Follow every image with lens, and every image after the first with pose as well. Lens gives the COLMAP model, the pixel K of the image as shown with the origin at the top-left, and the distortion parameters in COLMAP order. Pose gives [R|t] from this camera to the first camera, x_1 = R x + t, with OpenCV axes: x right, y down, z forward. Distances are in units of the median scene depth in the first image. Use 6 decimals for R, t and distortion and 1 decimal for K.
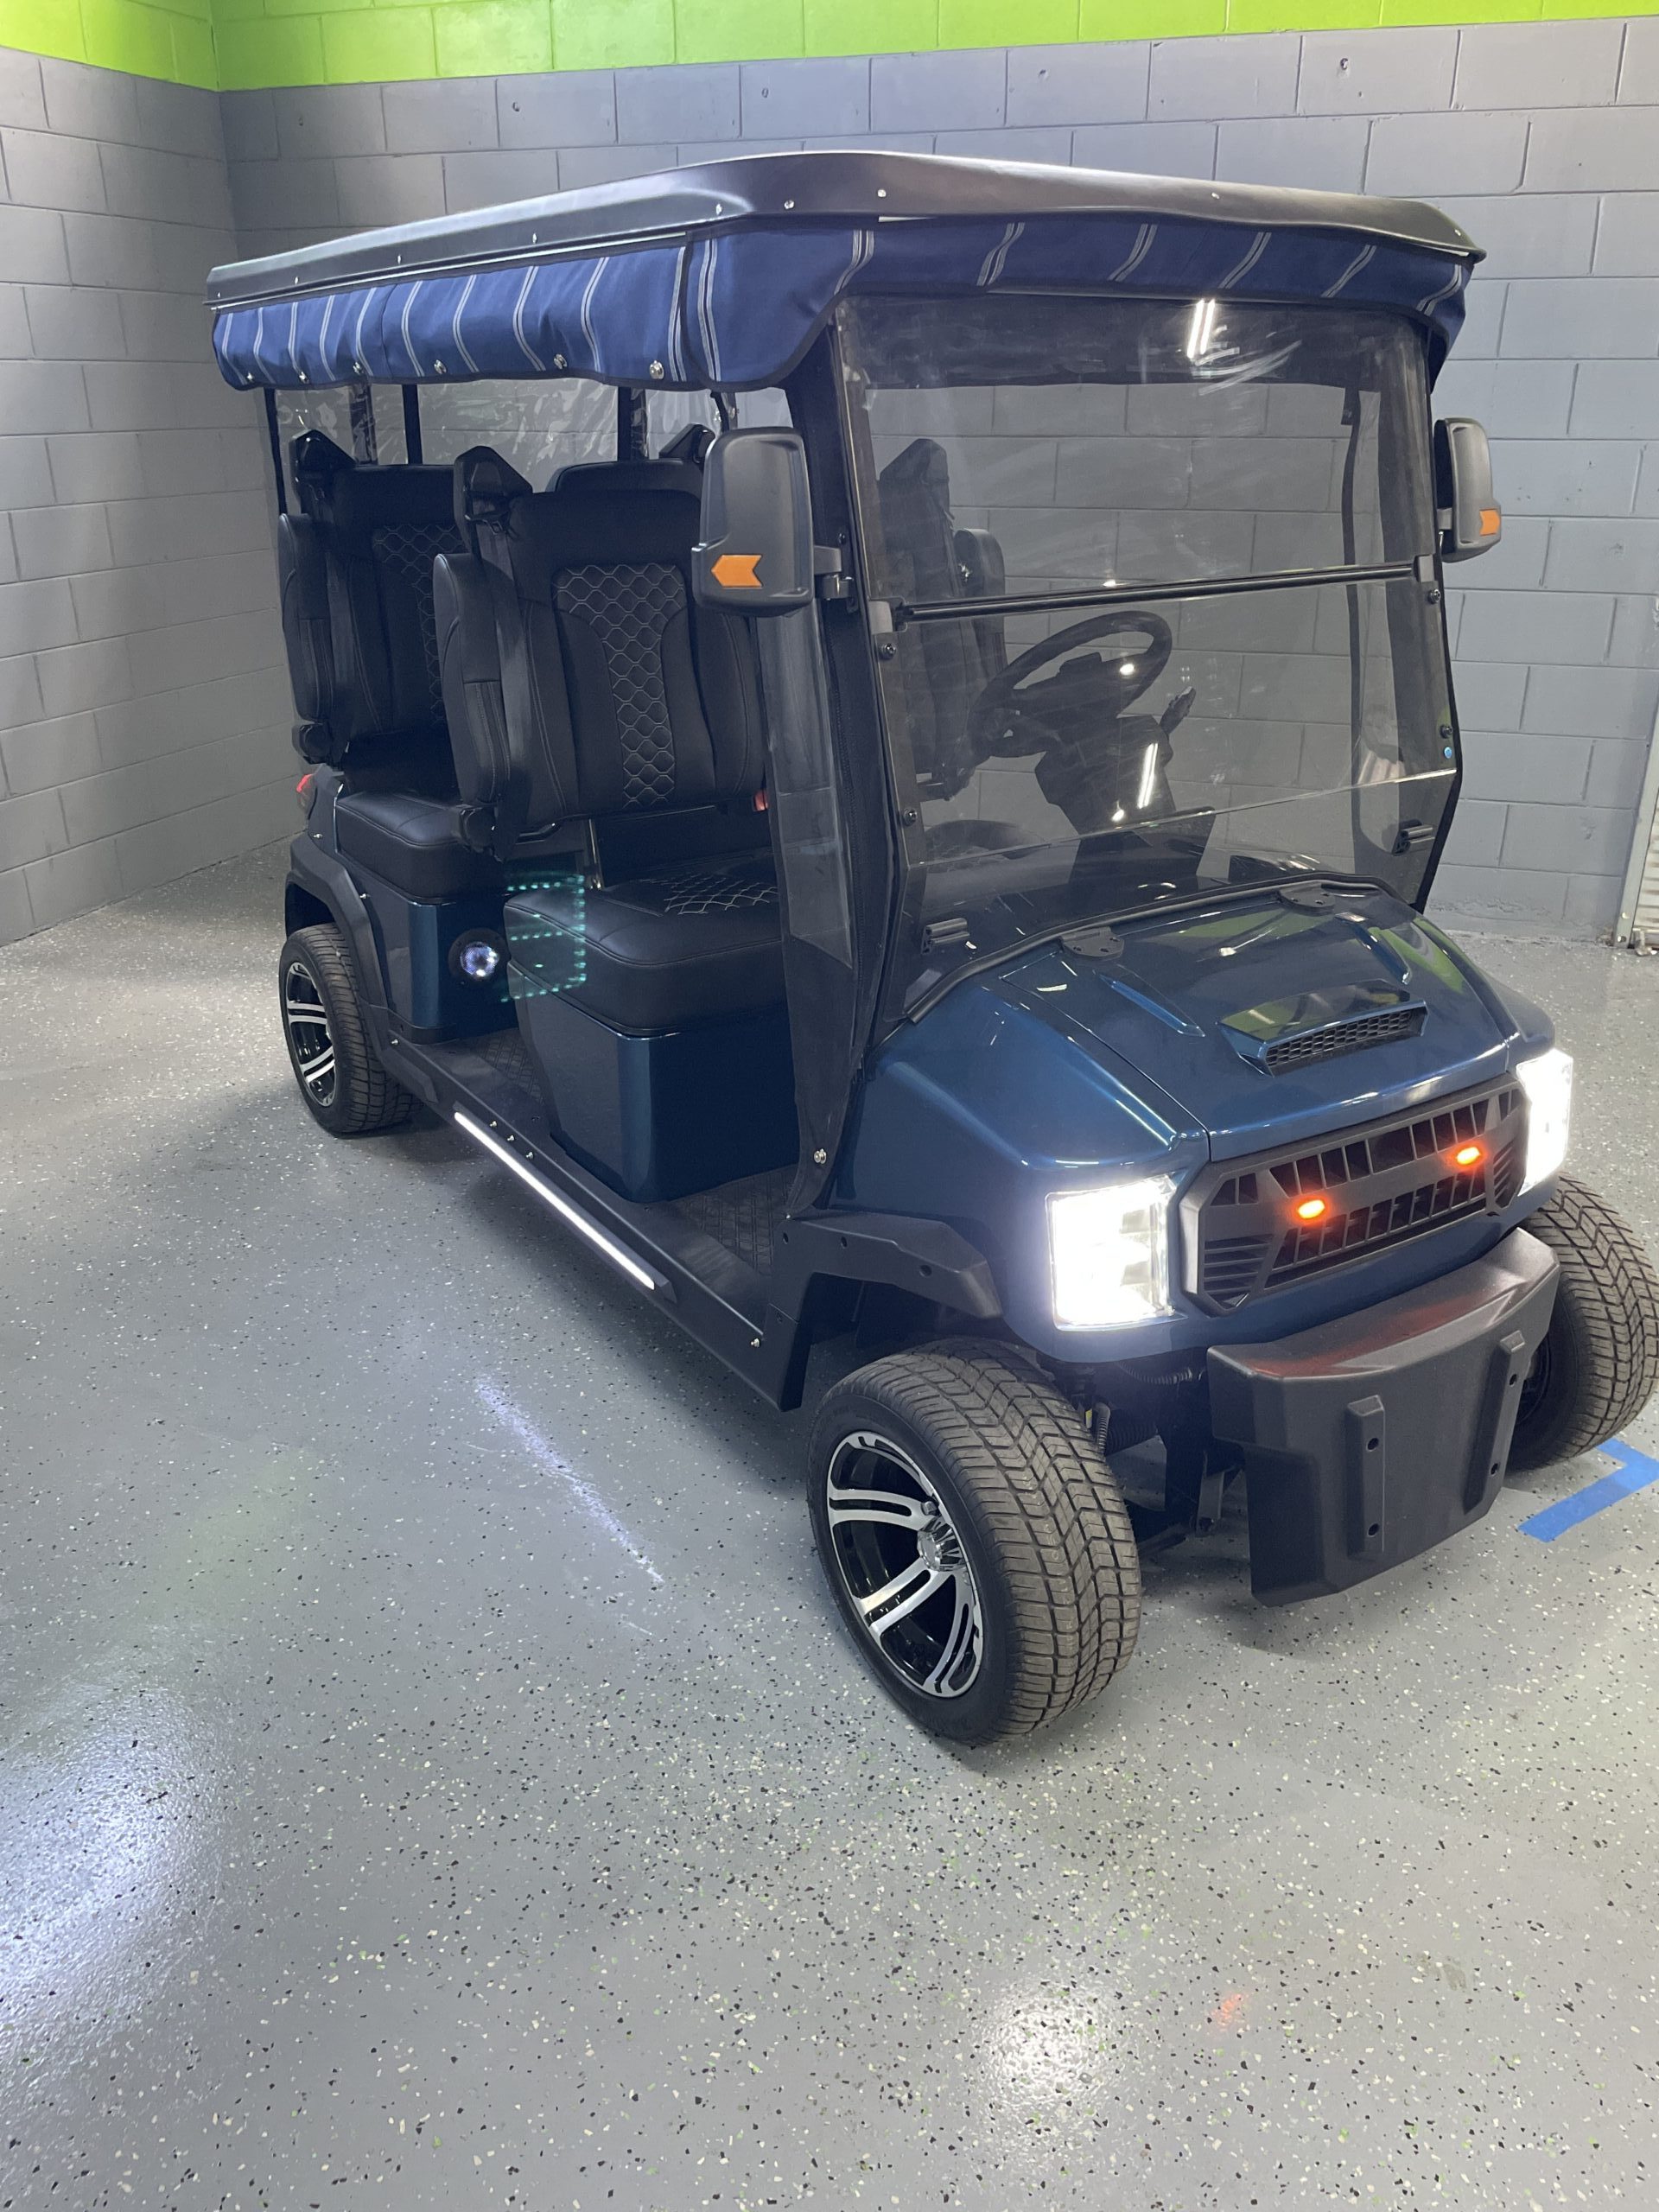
lens RADIAL K [[1687.7, 0, 832.6], [0, 1687.7, 1090.2], [0, 0, 1]] dist [0.087057, -0.109152]
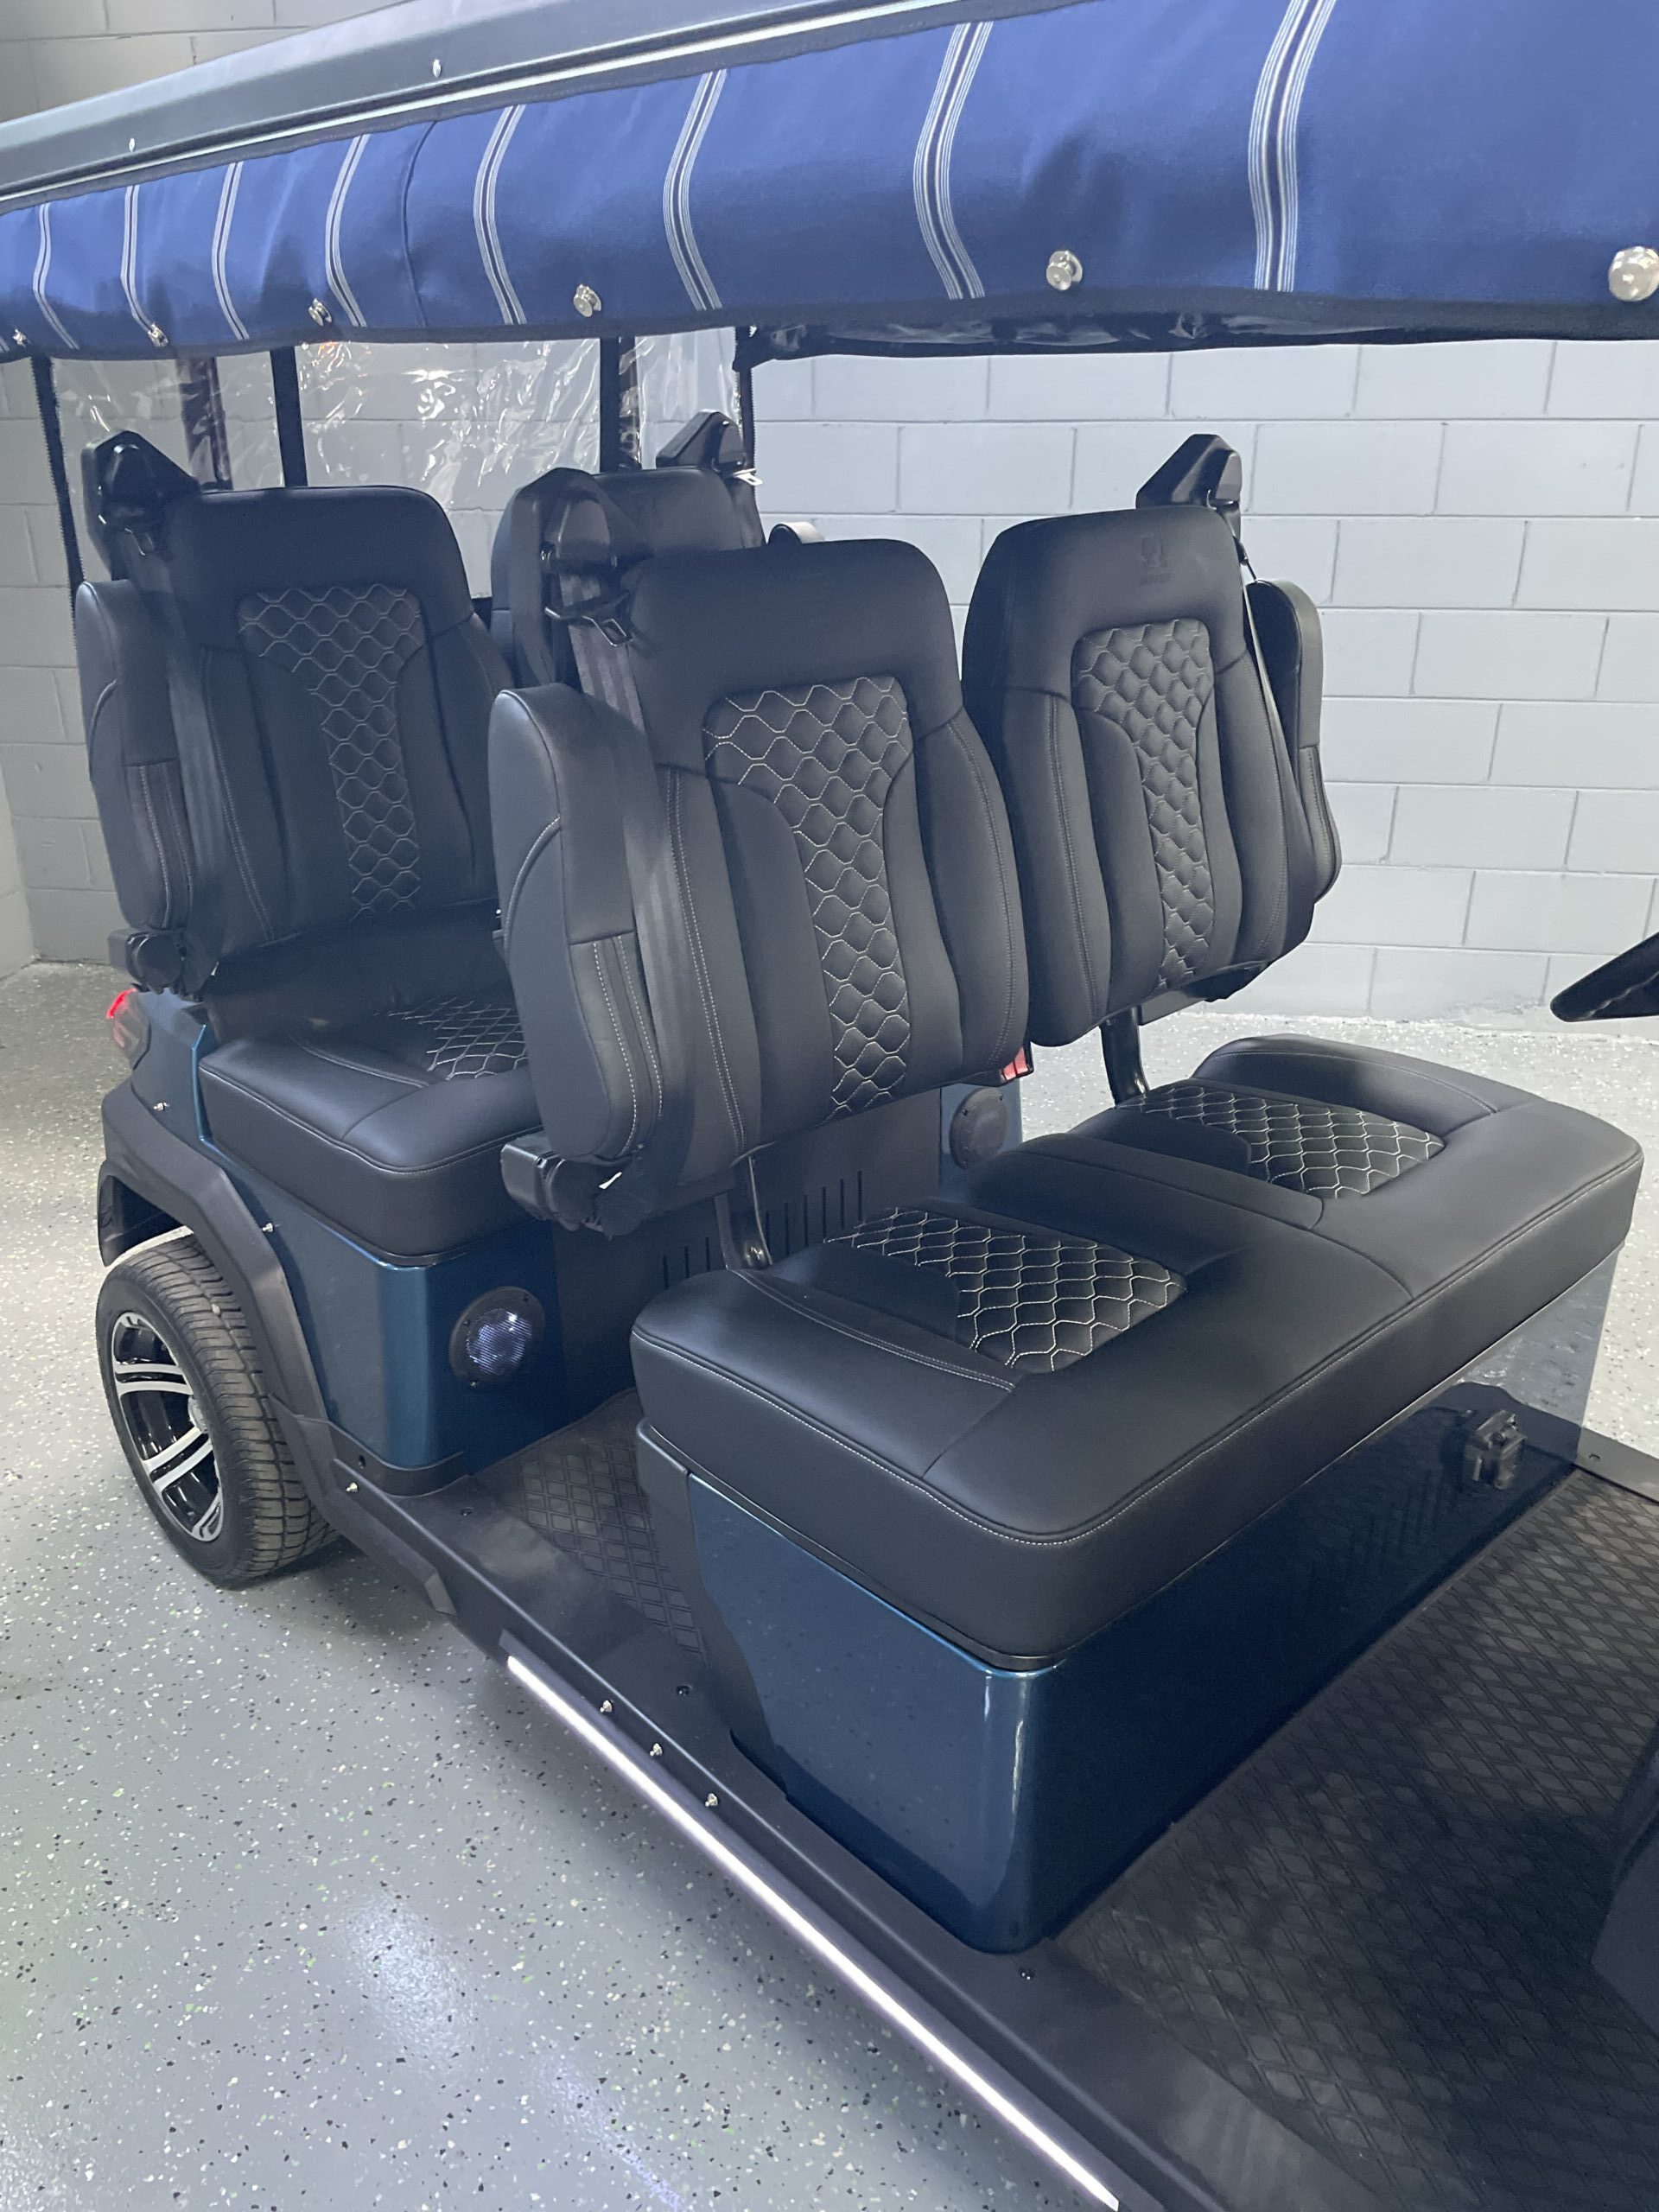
lens RADIAL K [[1696.6, 0, 835.1], [0, 1696.6, 1092.6], [0, 0, 1]] dist [0.076363, -0.100065]
pose [[0.984004, -0.071556, 0.163145, -0.178932], [0.069945, 0.997429, 0.015607, -0.157858], [-0.163842, -0.003946, 0.986479, 0.393461]]
